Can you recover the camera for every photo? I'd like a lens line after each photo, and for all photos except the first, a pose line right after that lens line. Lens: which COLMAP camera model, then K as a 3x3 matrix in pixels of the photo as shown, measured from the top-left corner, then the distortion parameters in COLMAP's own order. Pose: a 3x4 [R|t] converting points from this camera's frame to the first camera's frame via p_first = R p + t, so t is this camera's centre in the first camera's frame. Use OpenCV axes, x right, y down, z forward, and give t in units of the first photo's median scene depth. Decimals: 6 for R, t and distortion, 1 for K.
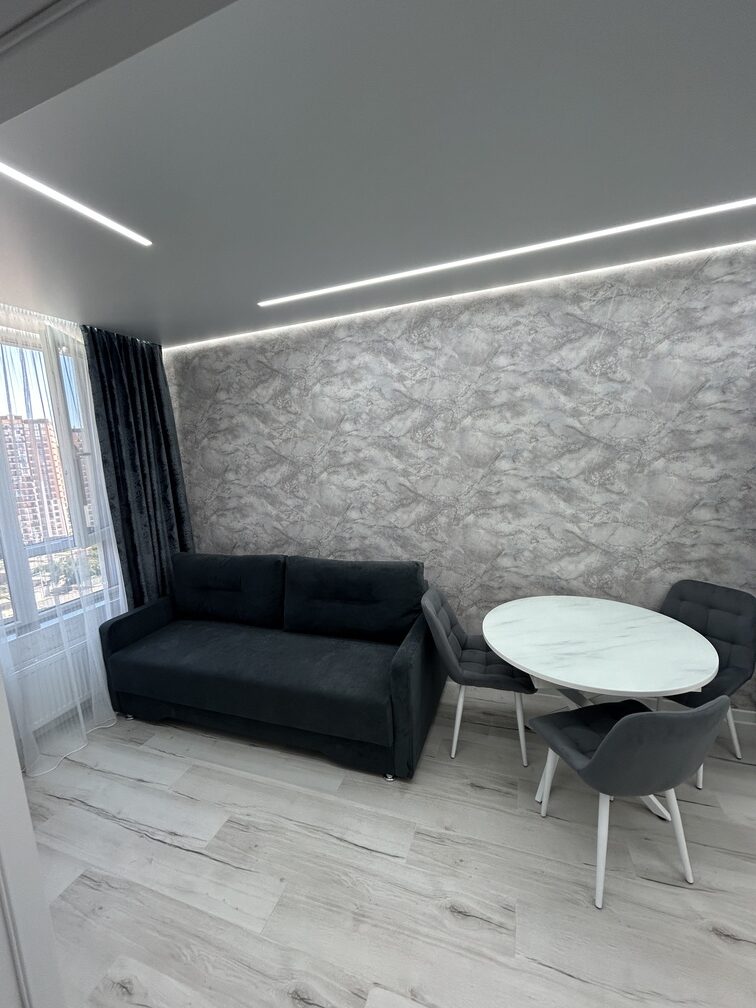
lens RADIAL K [[406.2, 0, 378.0], [0, 406.2, 504.6], [0, 0, 1]] dist [-0.004114, 0.001455]
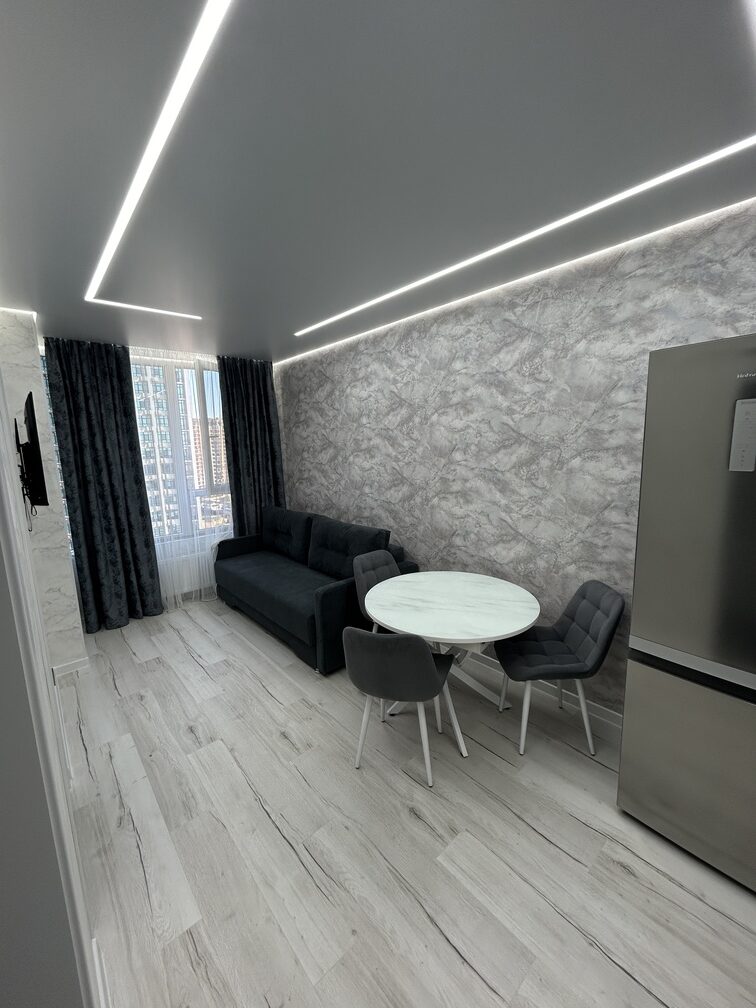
lens RADIAL K [[406.2, 0, 378.3], [0, 406.2, 504.6], [0, 0, 1]] dist [-0.004114, 0.001455]
pose [[0.873376, 0.105834, -0.475409, 0.726721], [-0.084987, 0.994246, 0.065206, -0.018978], [0.479574, -0.016546, 0.877345, -0.126068]]
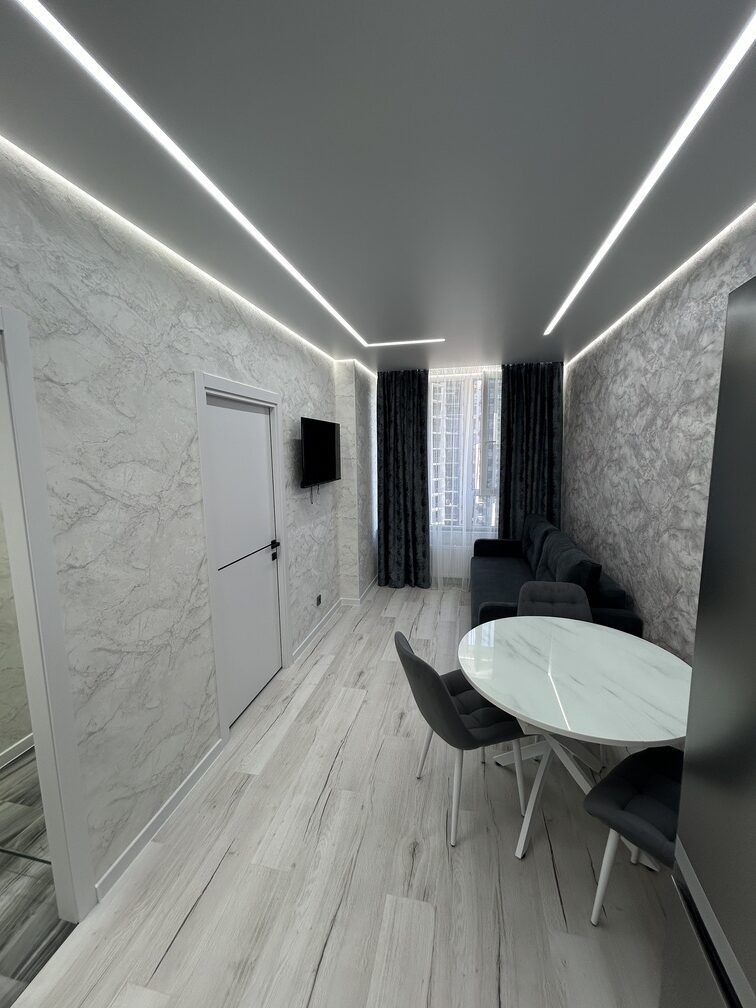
lens RADIAL K [[406.2, 0, 377.7], [0, 406.2, 504.4], [0, 0, 1]] dist [-0.004114, 0.001455]
pose [[0.127341, 0.186506, -0.974166, 1.065757], [-0.125964, 0.977250, 0.170631, -0.110608], [0.983828, 0.100981, 0.147937, 0.334033]]
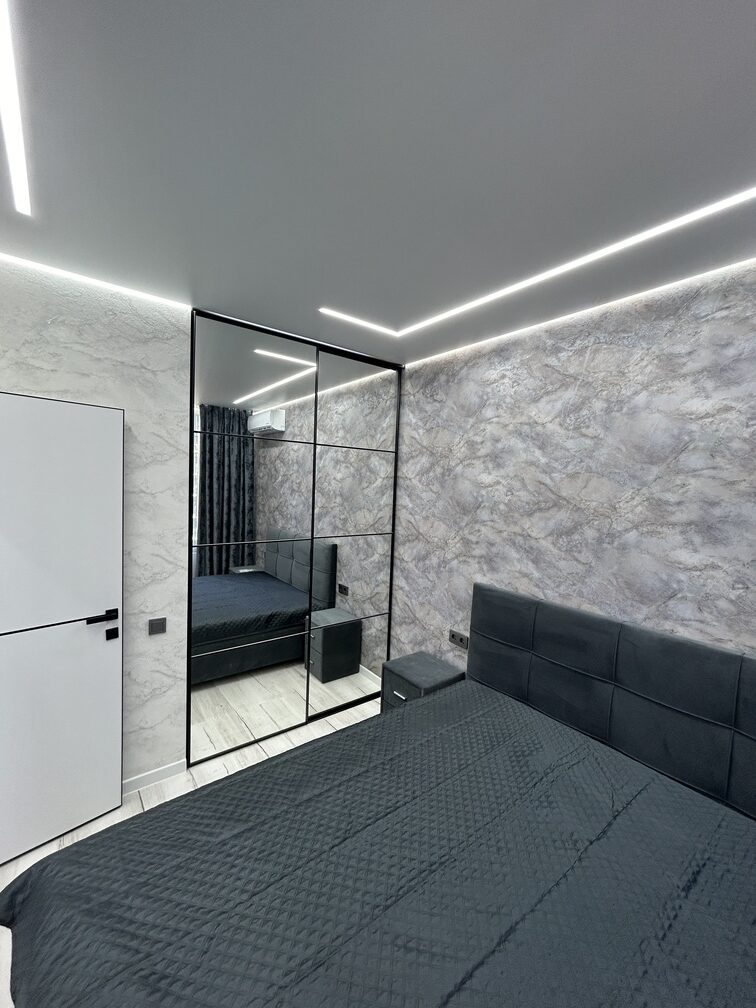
lens RADIAL K [[406.2, 0, 377.8], [0, 406.2, 505.8], [0, 0, 1]] dist [-0.004114, 0.001455]
pose [[0.841028, 0.117758, -0.528021, 0.662359], [-0.155874, 0.987378, -0.028072, -0.056911], [0.518050, 0.105914, 0.848768, 0.023140]]
